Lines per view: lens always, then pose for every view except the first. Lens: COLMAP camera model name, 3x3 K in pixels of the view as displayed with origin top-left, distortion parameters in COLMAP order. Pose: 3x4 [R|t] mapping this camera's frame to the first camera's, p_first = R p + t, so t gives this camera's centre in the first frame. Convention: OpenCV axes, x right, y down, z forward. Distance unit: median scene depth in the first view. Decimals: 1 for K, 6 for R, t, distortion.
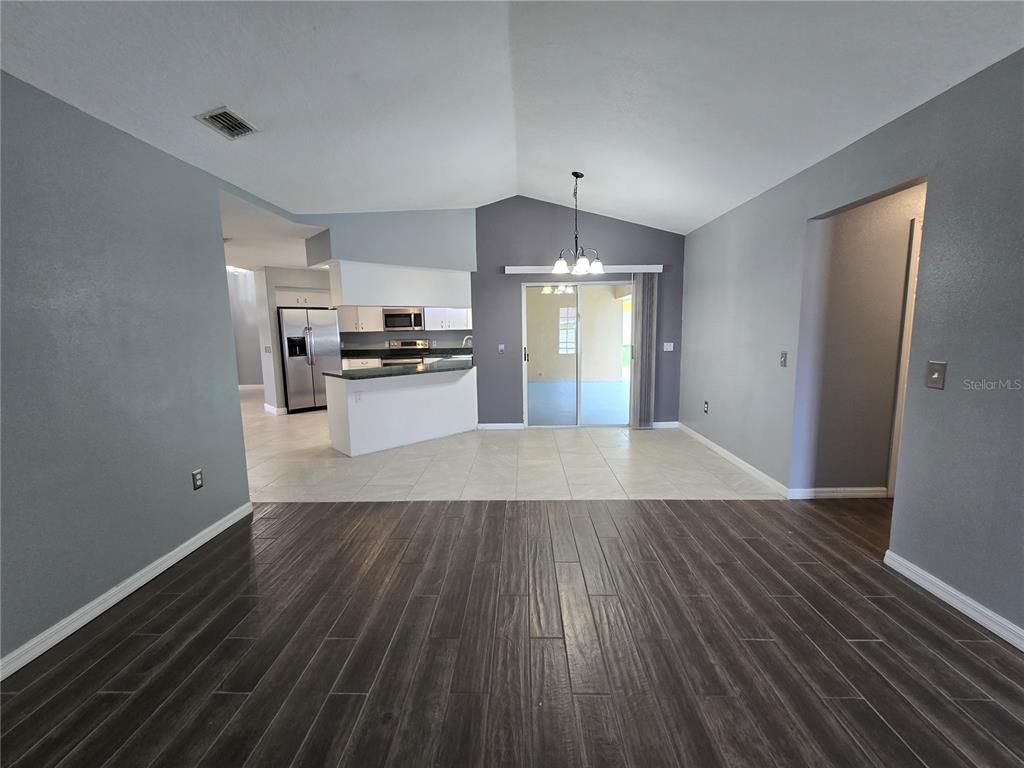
lens RADIAL K [[418.8, 0, 501.4], [0, 418.8, 381.2], [0, 0, 1]] dist [-0.001023, 0.000134]
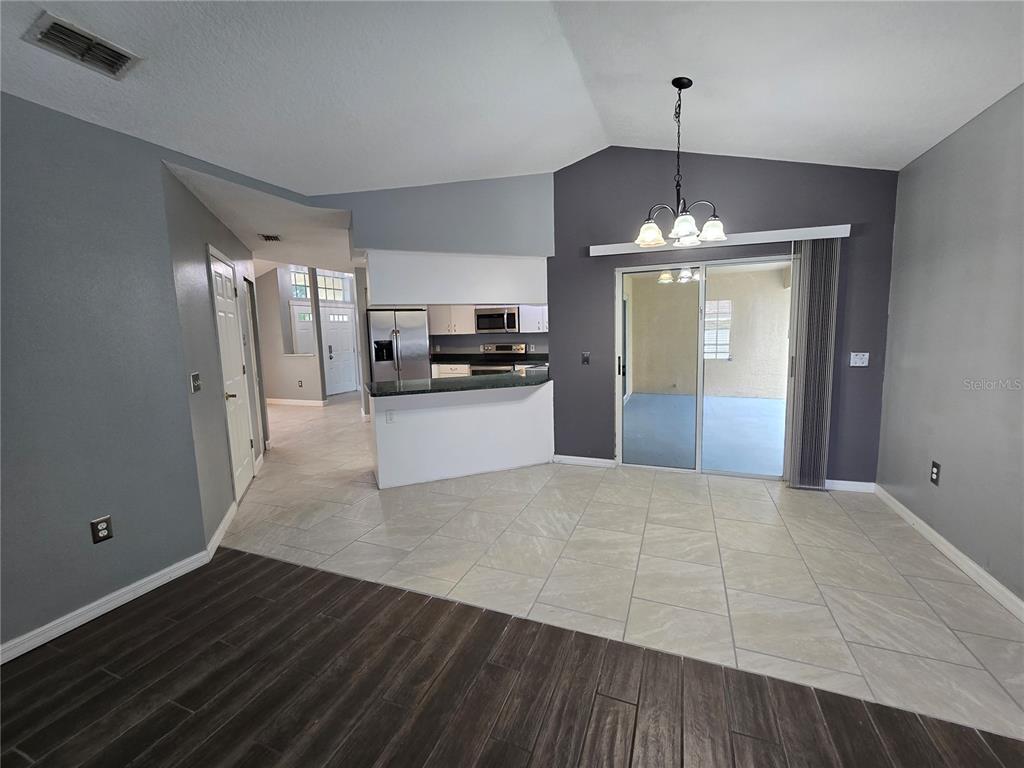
lens RADIAL K [[419.8, 0, 507.9], [0, 419.8, 378.9], [0, 0, 1]] dist [-0.002089, 0.001012]
pose [[0.942341, 0.032030, -0.333118, 0.116325], [-0.033921, 0.999425, 0.000141, -0.034831], [0.332931, 0.011167, 0.942885, 0.243589]]
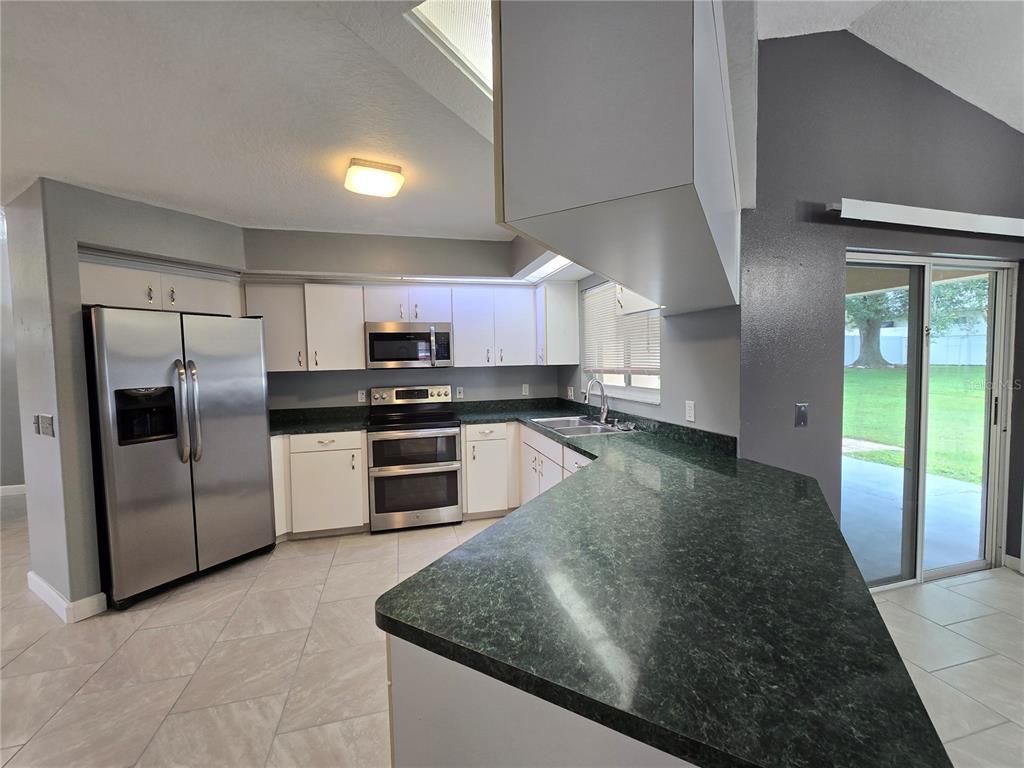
lens RADIAL K [[419.8, 0, 507.9], [0, 419.8, 378.9], [0, 0, 1]] dist [-0.002089, 0.001012]
pose [[0.954920, -0.014321, 0.296518, -0.365803], [0.039916, 0.995959, -0.080446, -0.087798], [-0.294168, 0.088656, 0.951633, 0.689566]]
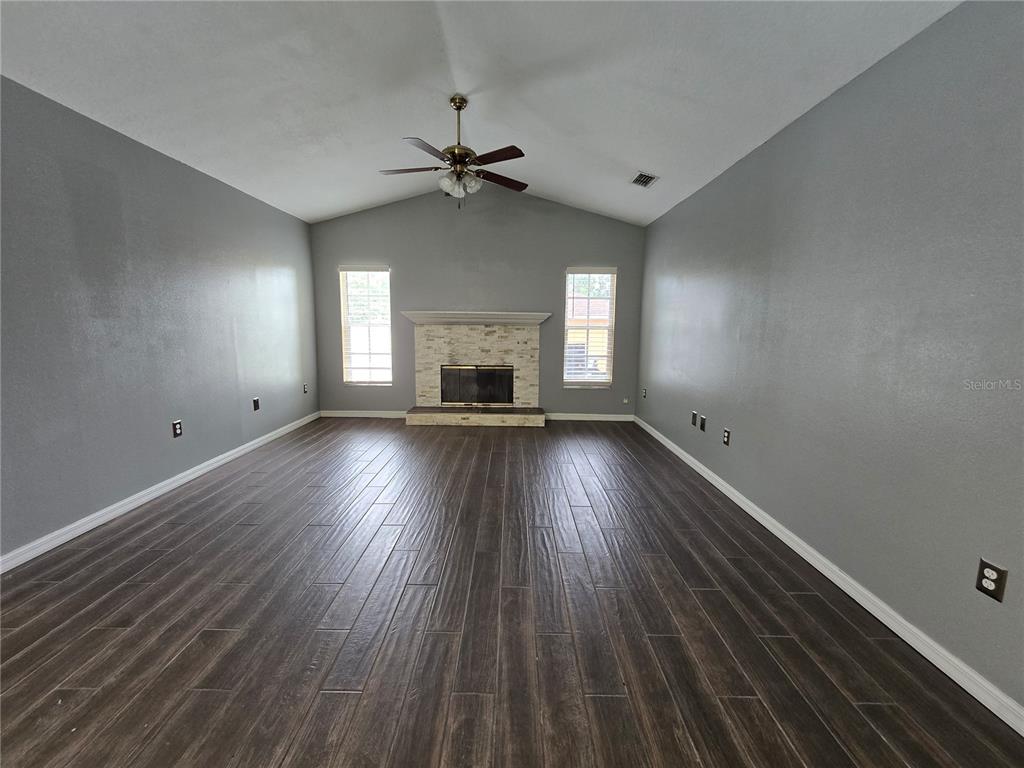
lens RADIAL K [[419.8, 0, 507.9], [0, 419.8, 378.9], [0, 0, 1]] dist [-0.002089, 0.001012]
pose [[-0.999243, 0.014264, -0.036198, -0.051355], [0.004267, 0.964937, 0.262448, -0.069675], [0.038672, 0.262095, -0.964267, 0.676015]]
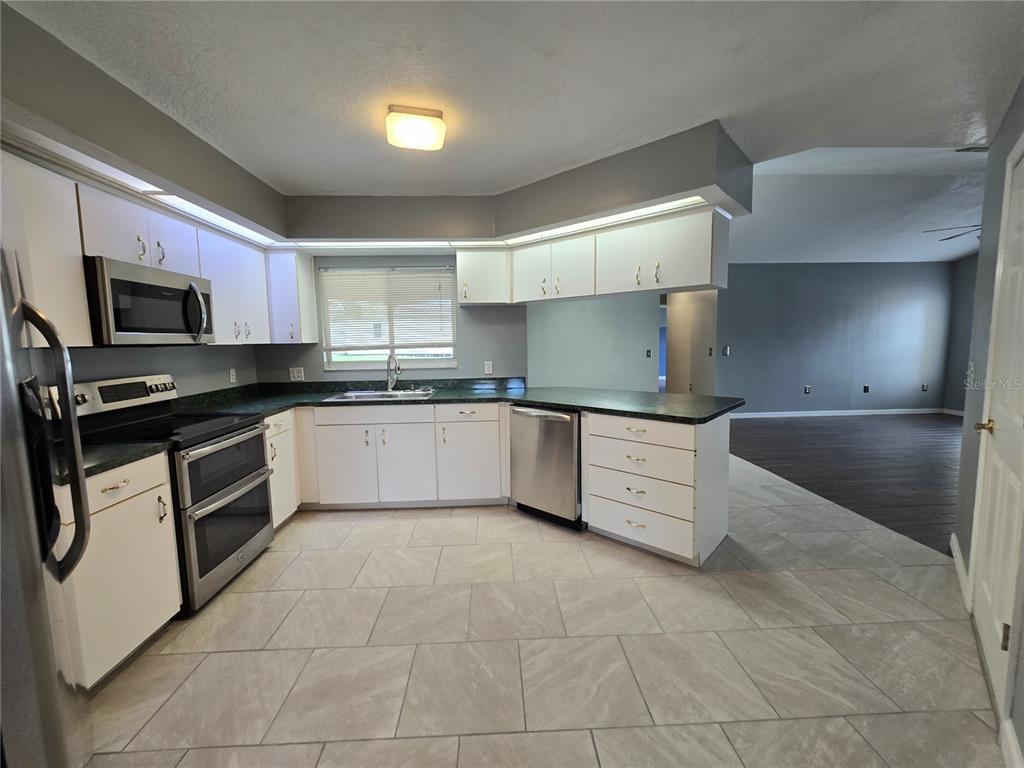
lens RADIAL K [[419.8, 0, 507.9], [0, 419.8, 378.9], [0, 0, 1]] dist [-0.002089, 0.001012]
pose [[-0.081913, -0.073206, 0.993947, -0.749653], [0.145242, 0.985775, 0.084574, -0.117743], [-0.986000, 0.151291, -0.070115, 1.062468]]
